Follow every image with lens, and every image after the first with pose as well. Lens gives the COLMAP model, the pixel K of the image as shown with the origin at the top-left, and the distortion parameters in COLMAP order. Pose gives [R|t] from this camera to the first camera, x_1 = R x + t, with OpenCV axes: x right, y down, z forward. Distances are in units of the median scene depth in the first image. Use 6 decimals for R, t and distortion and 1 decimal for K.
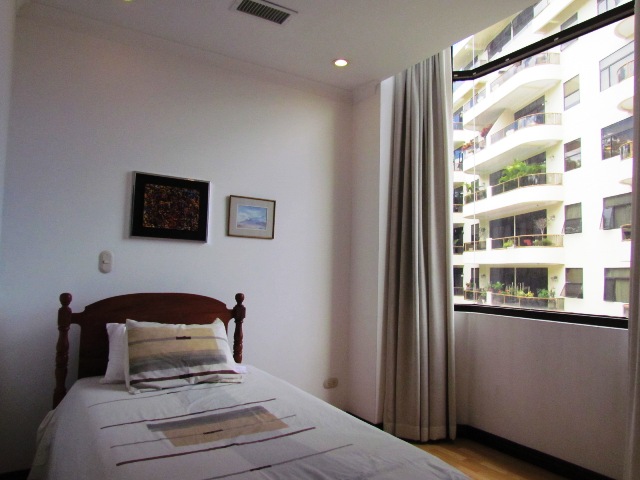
lens RADIAL K [[457.6, 0, 320.0], [0, 457.6, 240.0], [0, 0, 1]] dist [-0.025377, 0.005346]
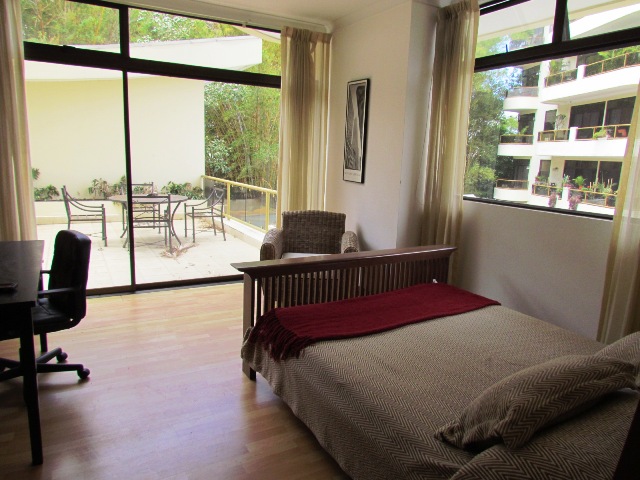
lens RADIAL K [[457.6, 0, 320.0], [0, 457.6, 240.0], [0, 0, 1]] dist [-0.025377, 0.005346]
pose [[0.998525, 0.025090, -0.048156, -0.079089], [-0.012621, 0.969799, 0.243579, 0.000484], [0.052813, -0.242612, 0.968685, 0.067340]]
